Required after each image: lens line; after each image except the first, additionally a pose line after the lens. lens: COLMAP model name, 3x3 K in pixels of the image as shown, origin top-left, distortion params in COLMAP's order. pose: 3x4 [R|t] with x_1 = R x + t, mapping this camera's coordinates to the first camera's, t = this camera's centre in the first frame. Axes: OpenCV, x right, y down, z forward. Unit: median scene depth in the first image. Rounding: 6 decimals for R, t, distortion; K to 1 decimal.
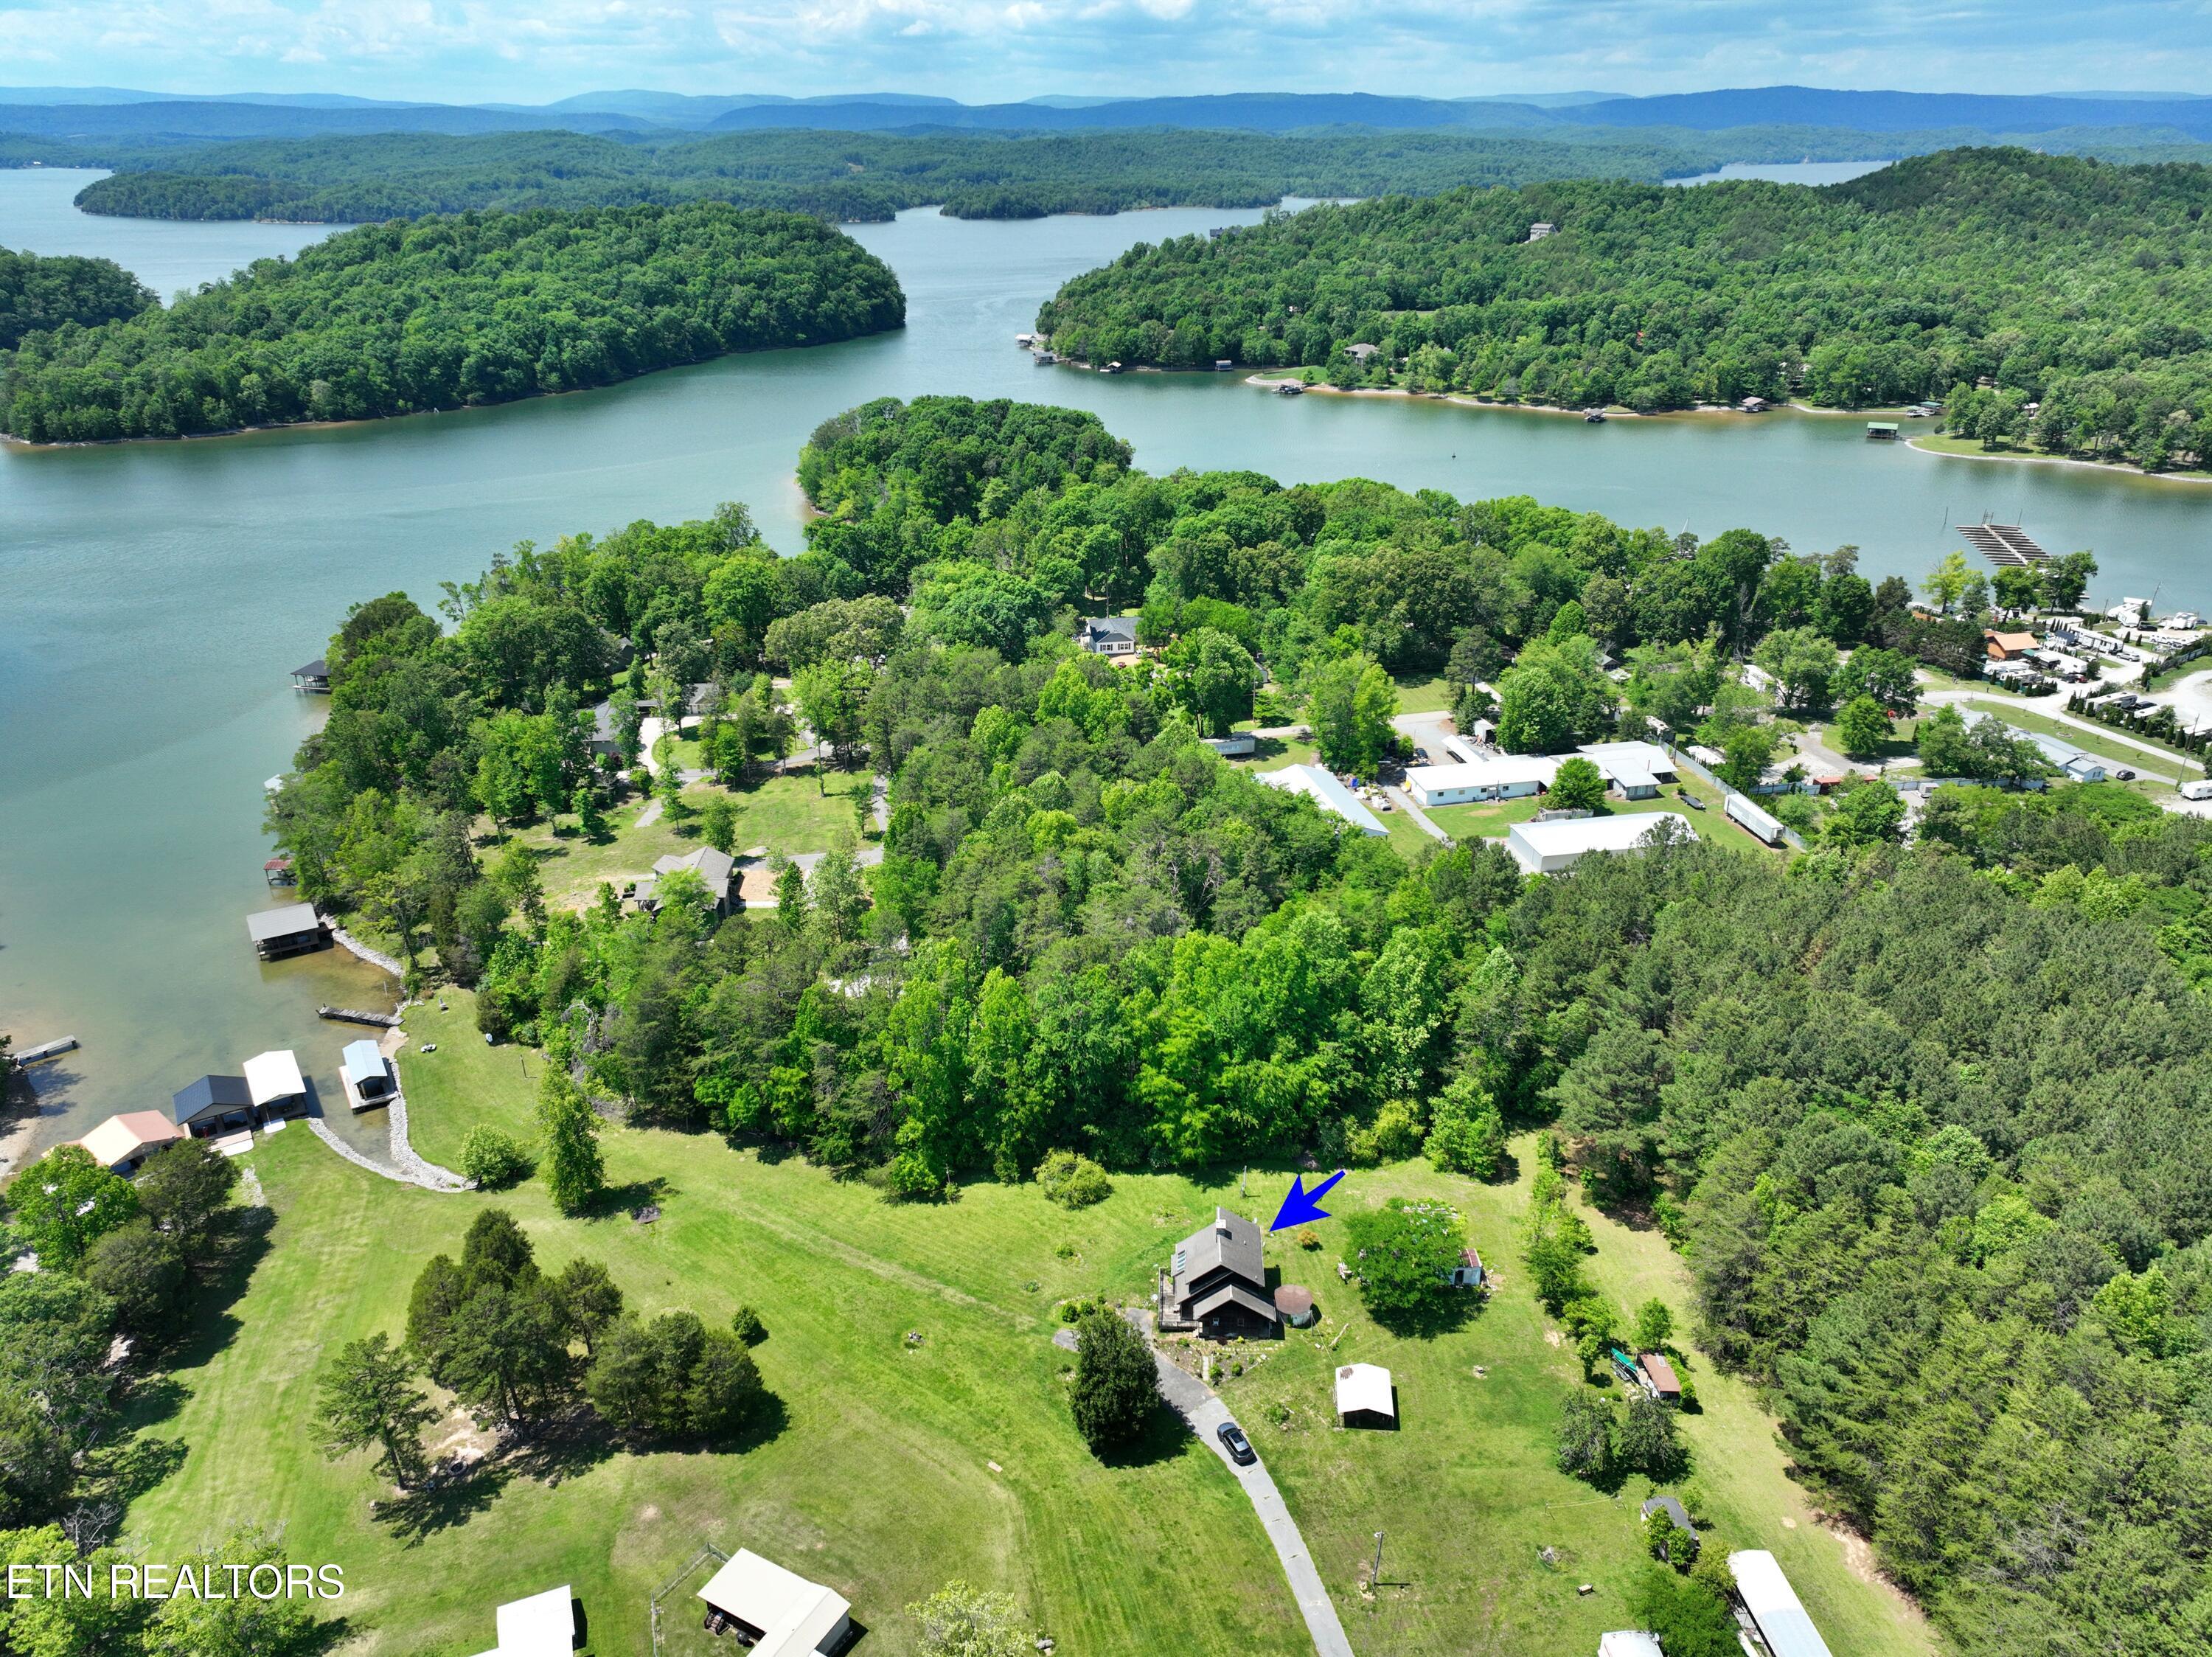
lens RADIAL K [[1549.6, 0, 1112.2], [0, 1549.6, 831.3], [0, 0, 1]] dist [0.007749, 0.013834]
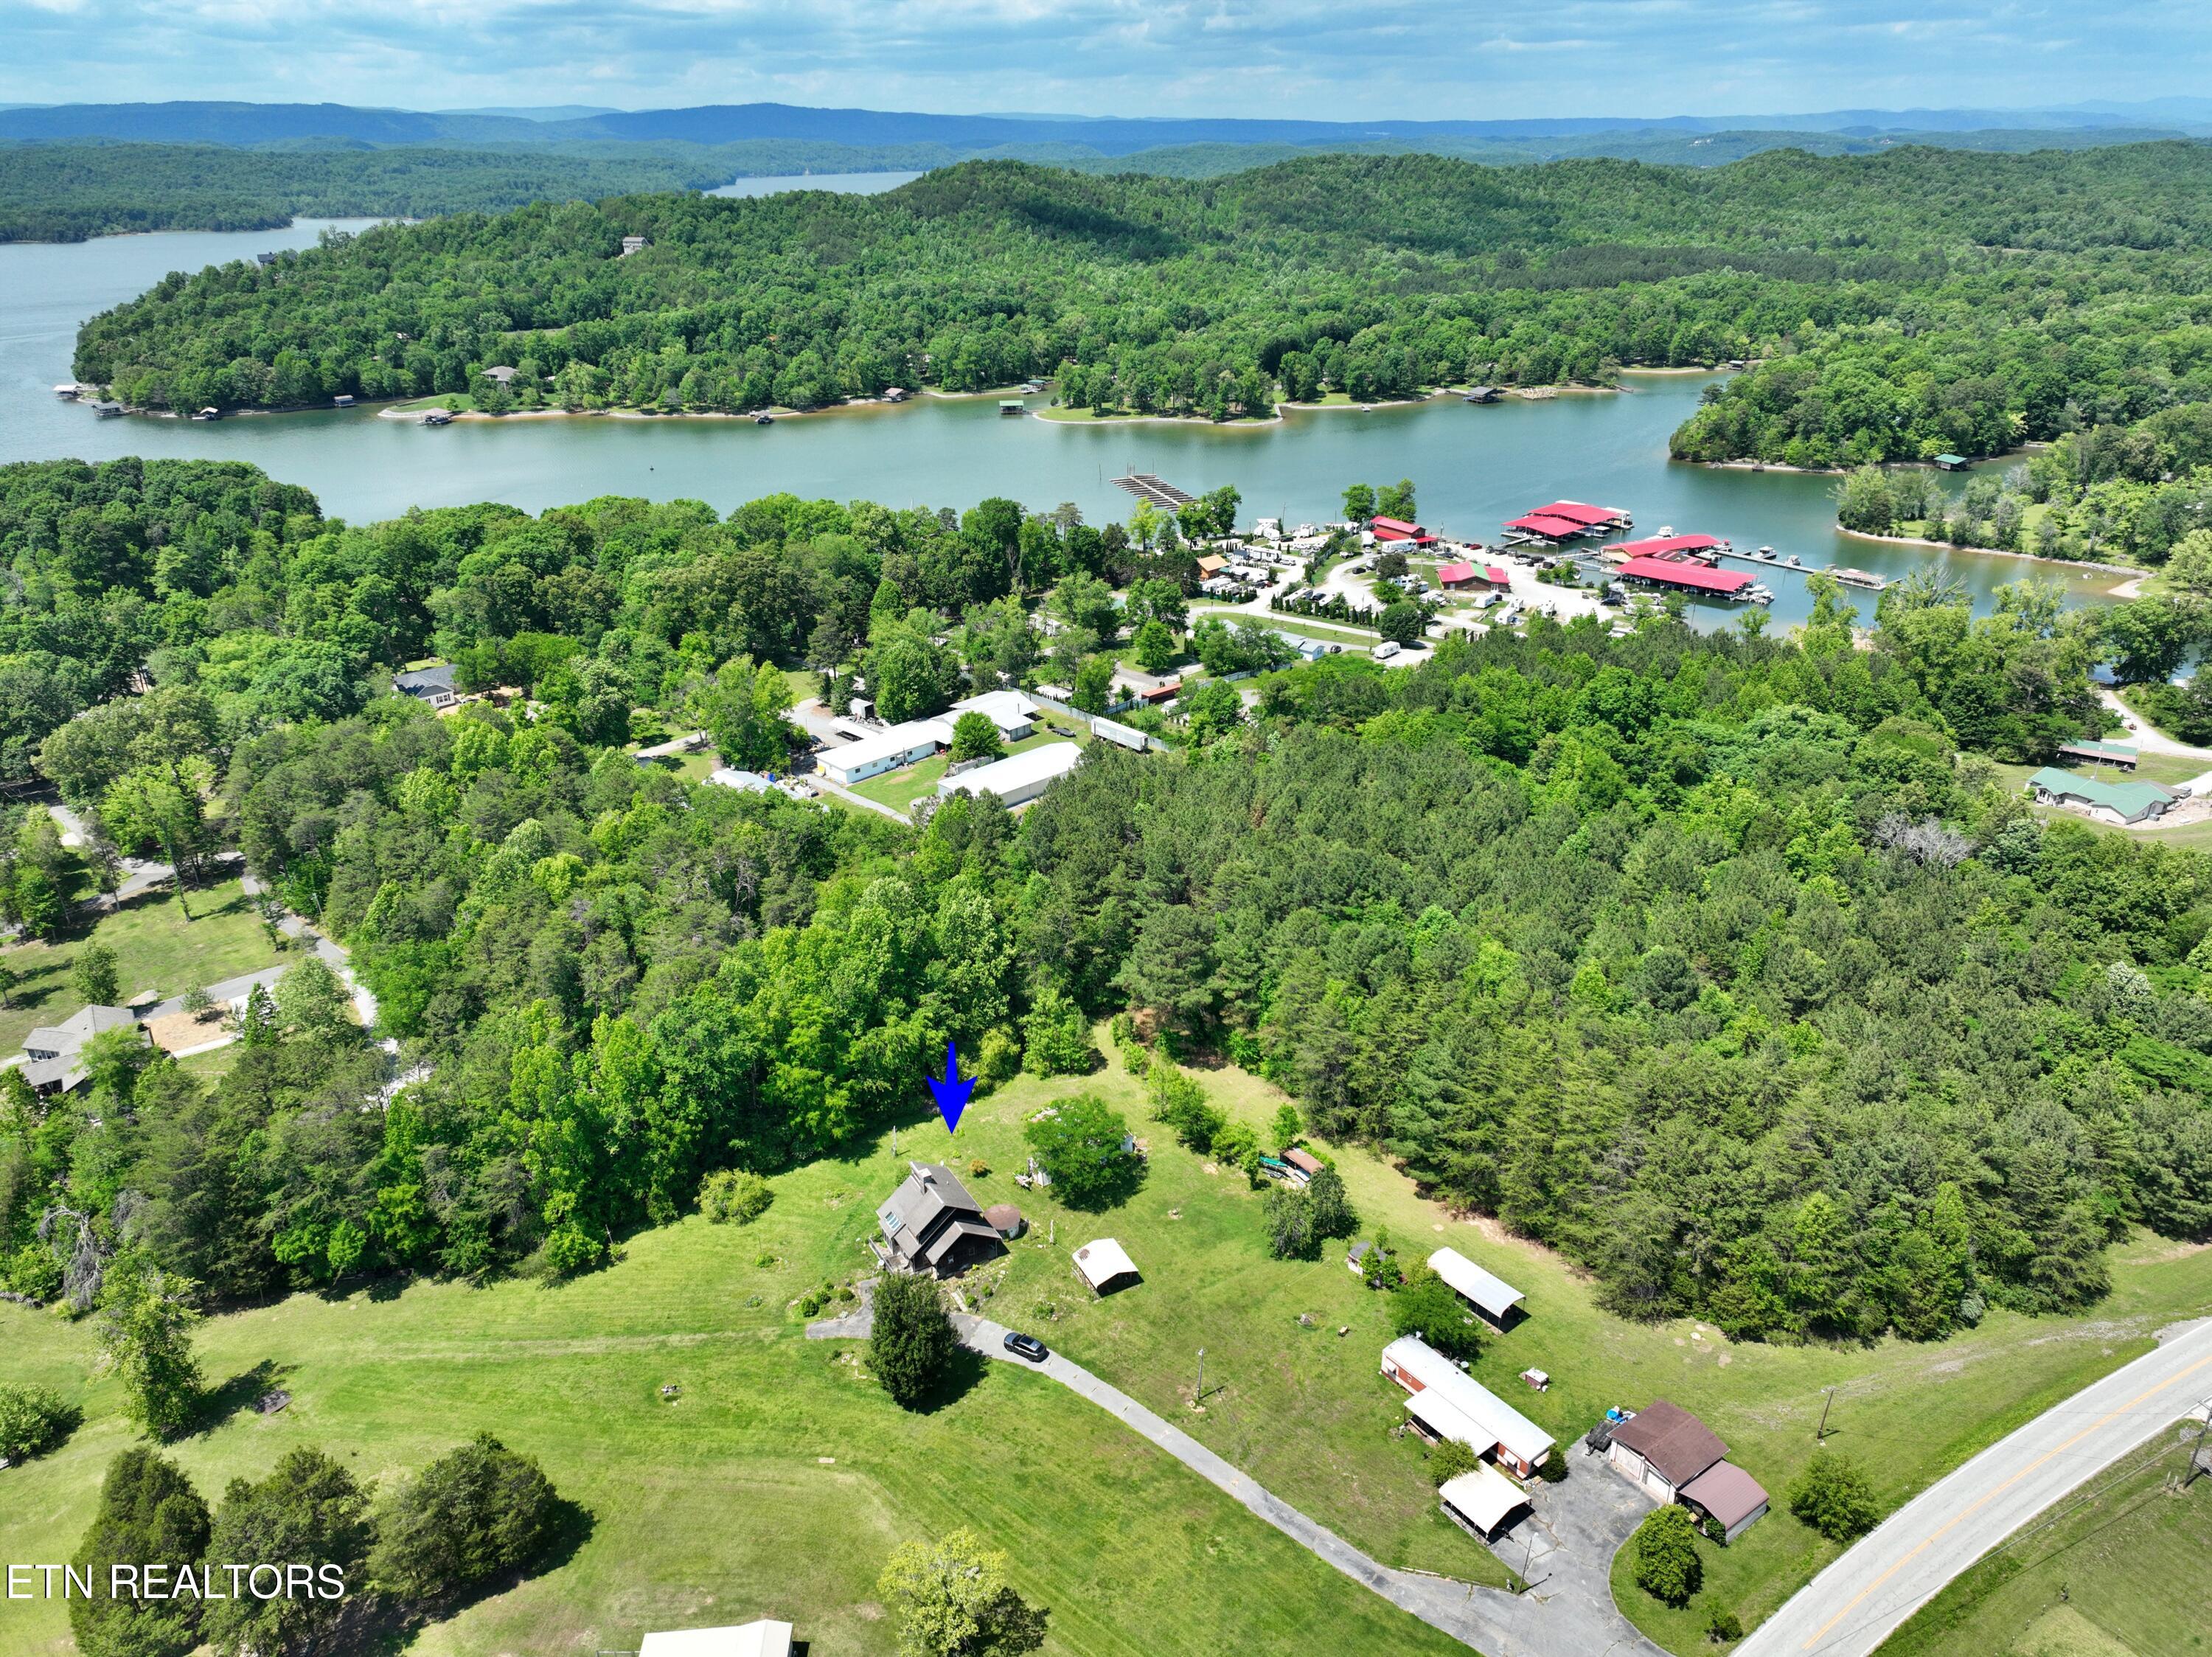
lens RADIAL K [[1549.6, 0, 1106.4], [0, 1549.6, 835.0], [0, 0, 1]] dist [0.007749, 0.013834]
pose [[0.842552, -0.224772, 0.489472, -0.165635], [0.227527, 0.972228, 0.054807, -0.000624], [-0.488198, 0.065190, 0.870295, 0.001660]]
